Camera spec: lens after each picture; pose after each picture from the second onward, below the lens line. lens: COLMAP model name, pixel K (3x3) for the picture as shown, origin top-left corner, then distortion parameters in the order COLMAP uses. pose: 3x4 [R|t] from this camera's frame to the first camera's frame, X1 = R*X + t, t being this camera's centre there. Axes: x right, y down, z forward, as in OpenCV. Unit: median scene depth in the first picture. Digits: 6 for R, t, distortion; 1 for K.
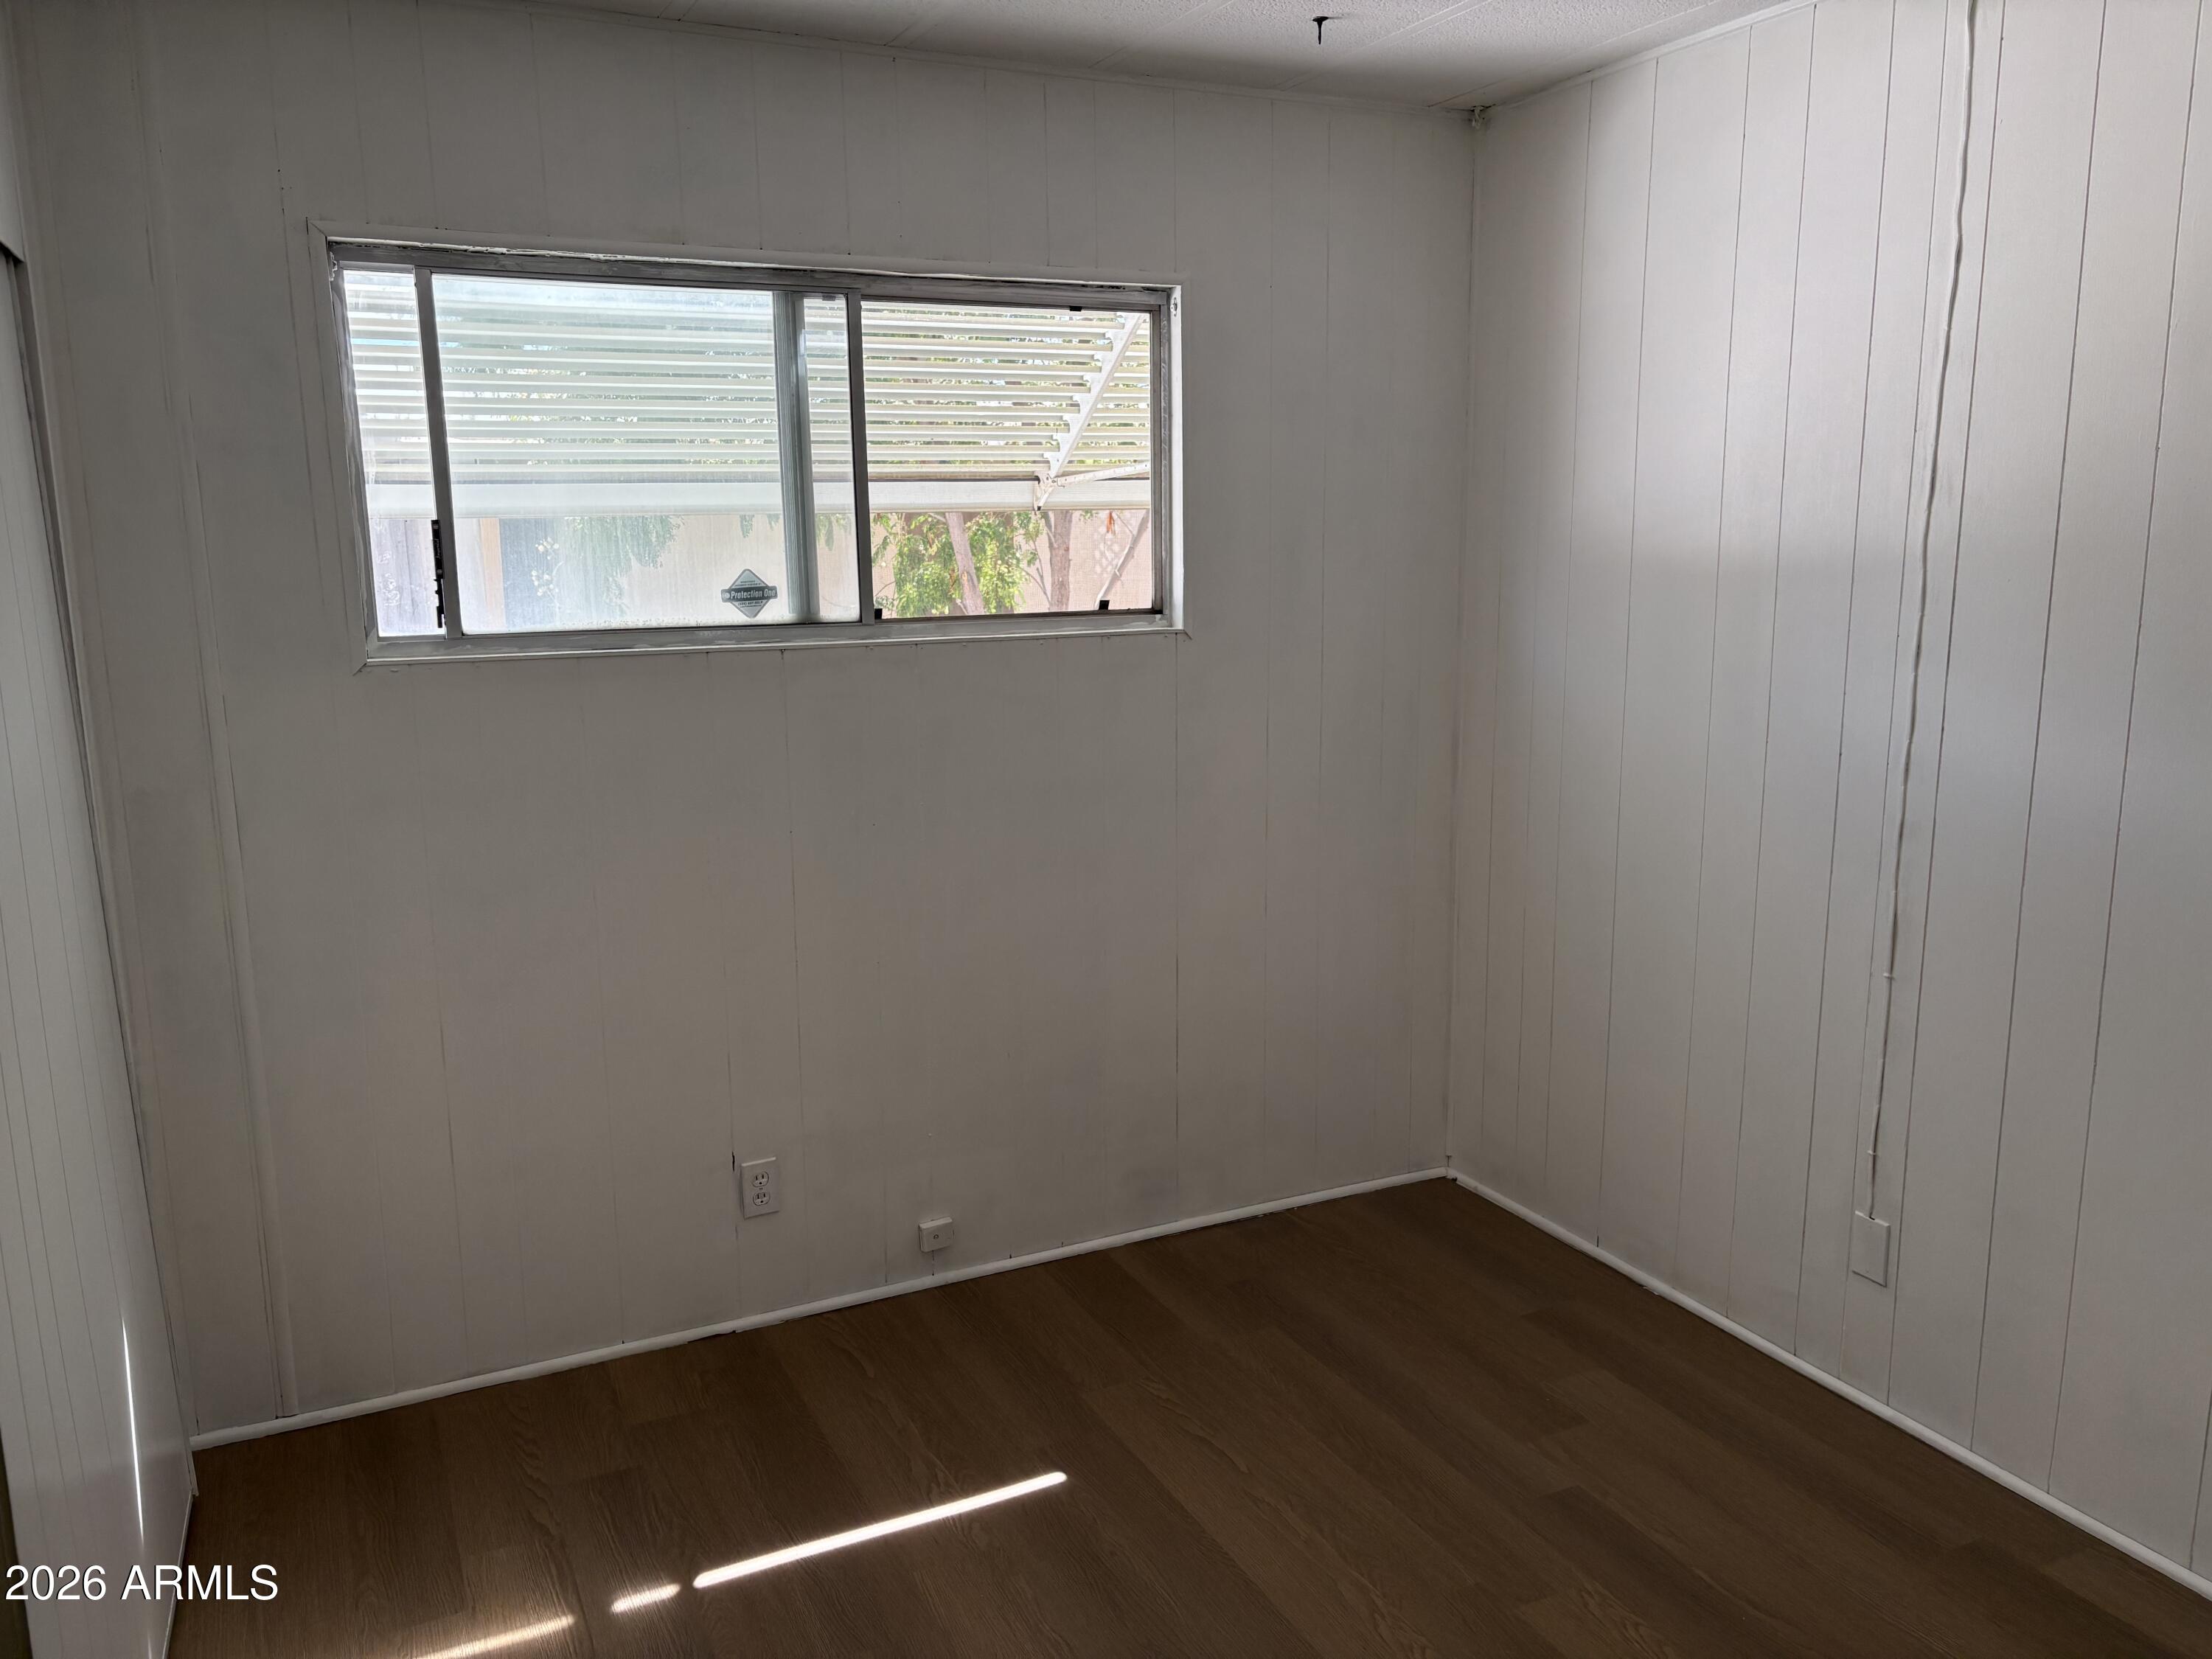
lens RADIAL K [[1651.9, 0, 1106.0], [0, 1651.9, 829.5], [0, 0, 1]] dist [0.042291, 0.000358]
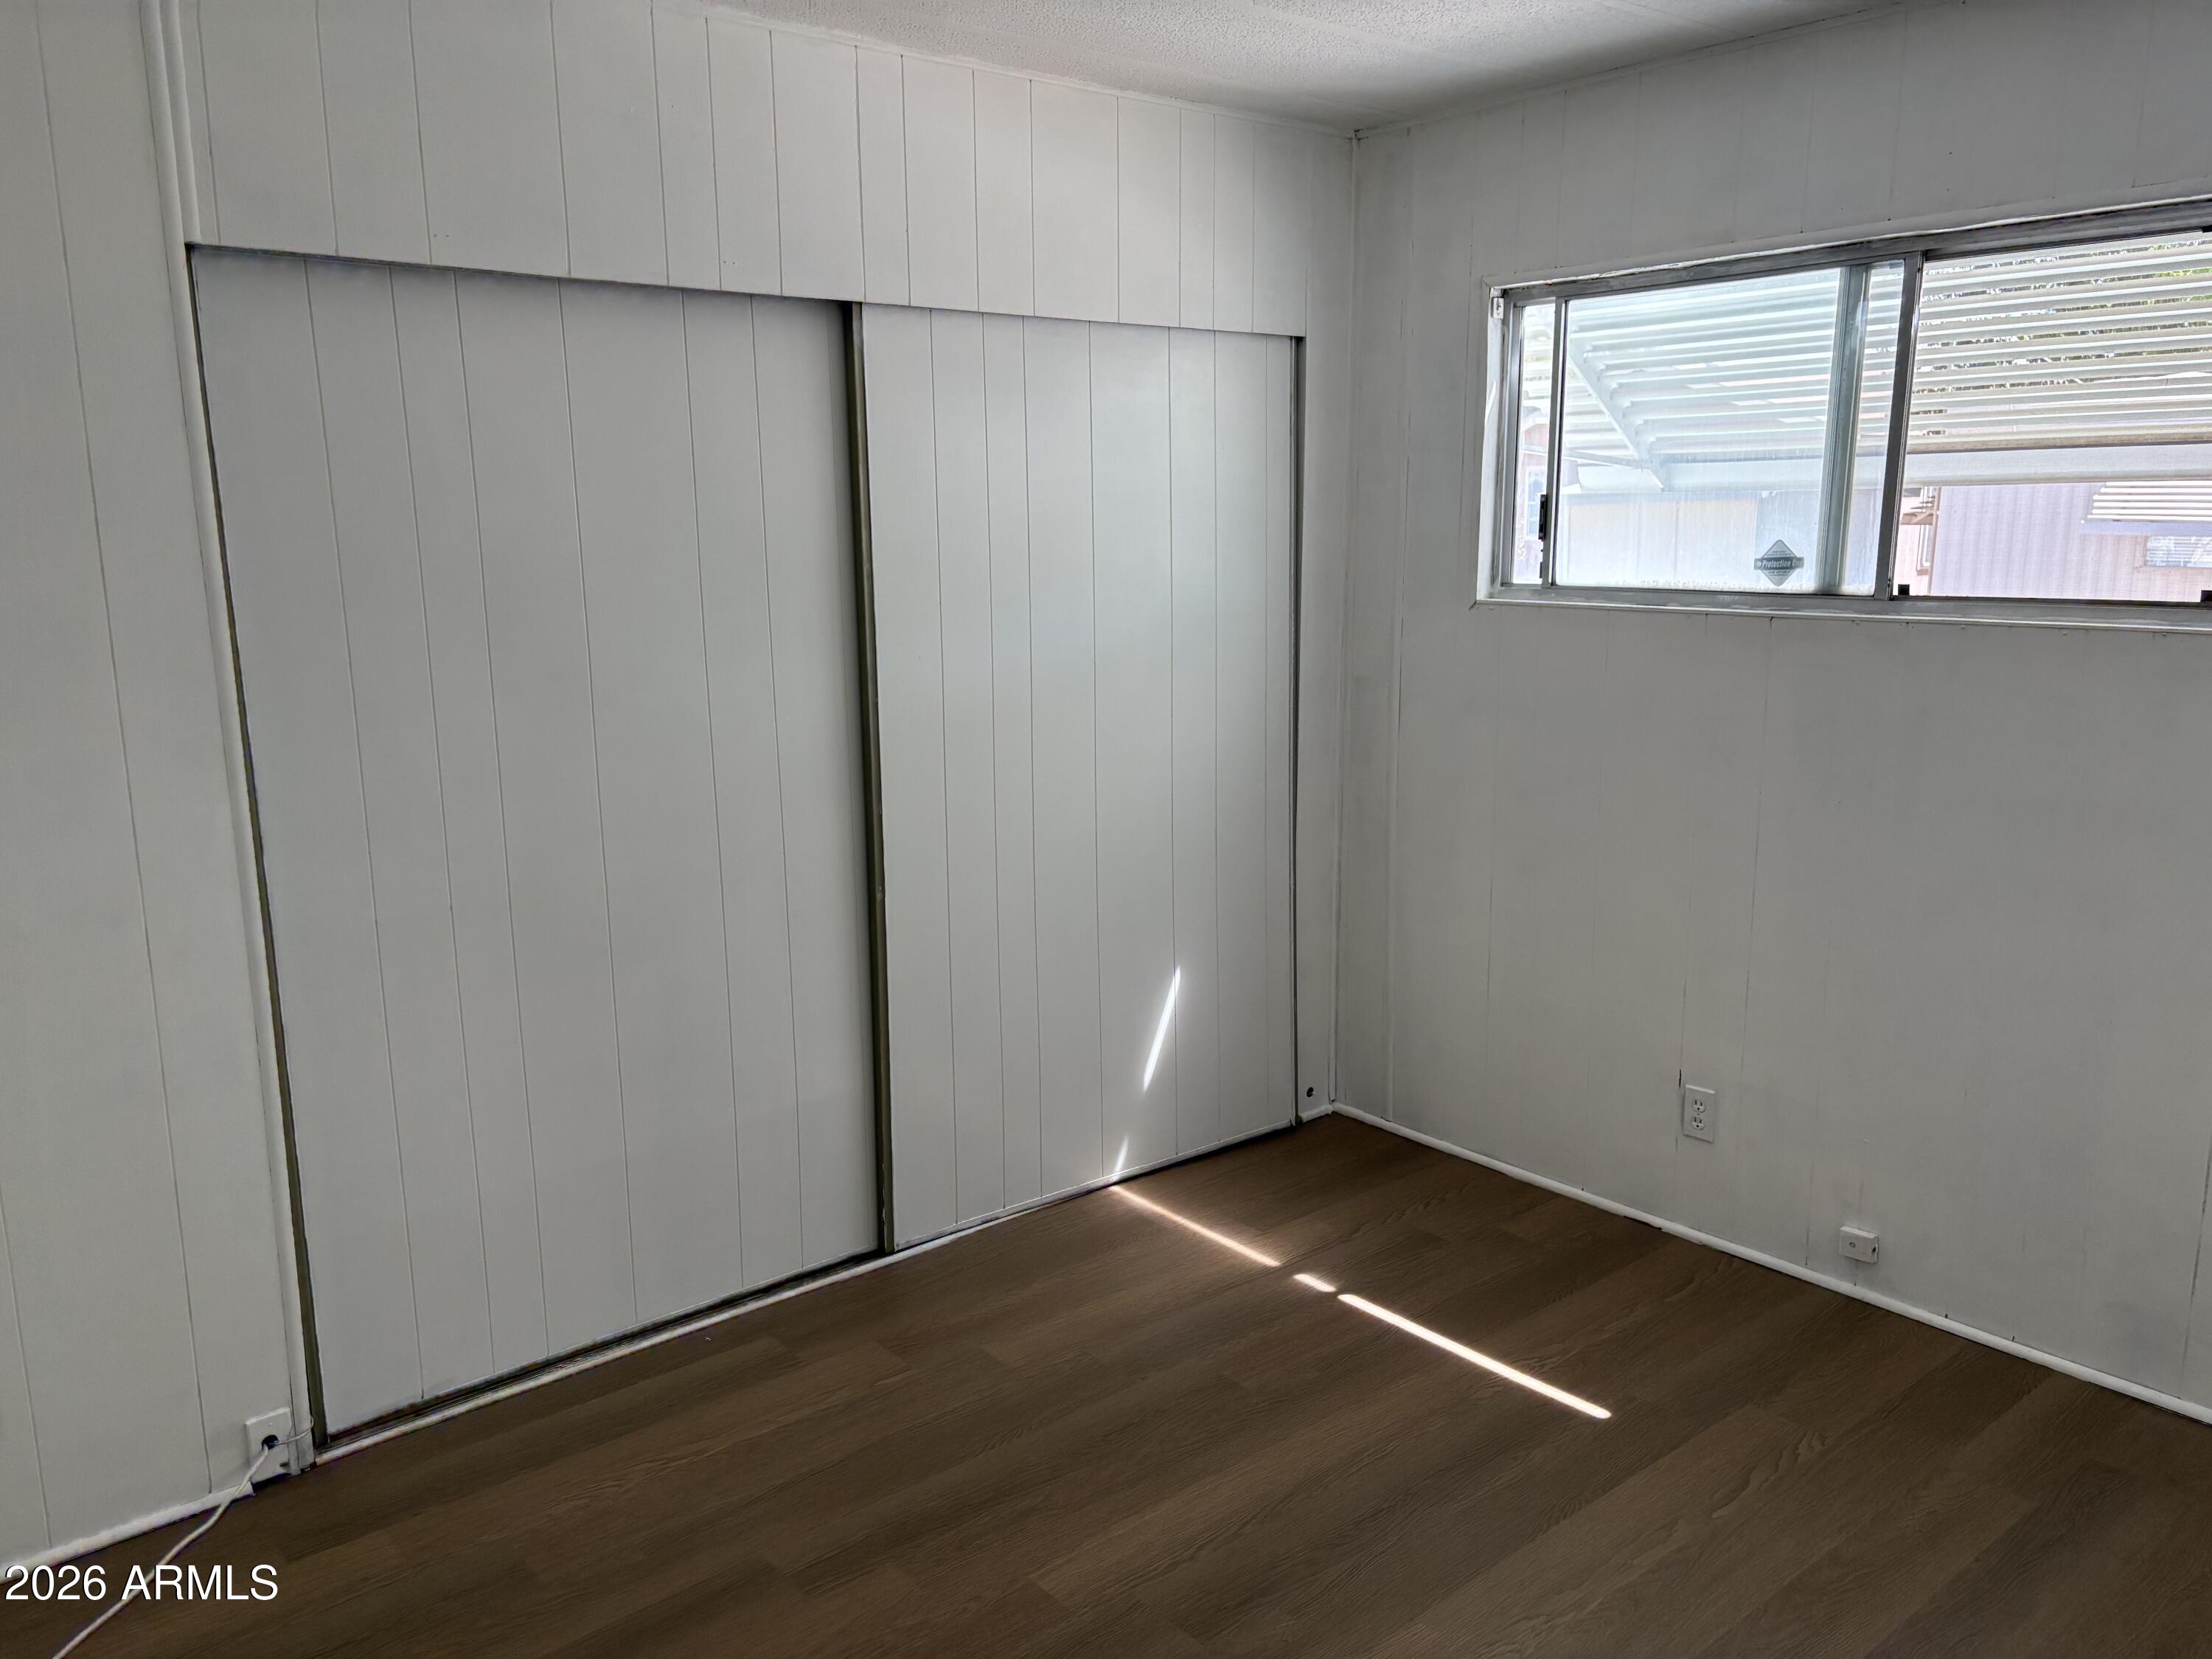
lens RADIAL K [[1631.3, 0, 1106.0], [0, 1631.3, 829.5], [0, 0, 1]] dist [0.065828, -0.078441]
pose [[0.266889, 0.198263, -0.943113, 0.695970], [-0.171182, 0.972801, 0.156061, -0.068401], [0.948402, 0.119793, 0.293569, 0.310610]]
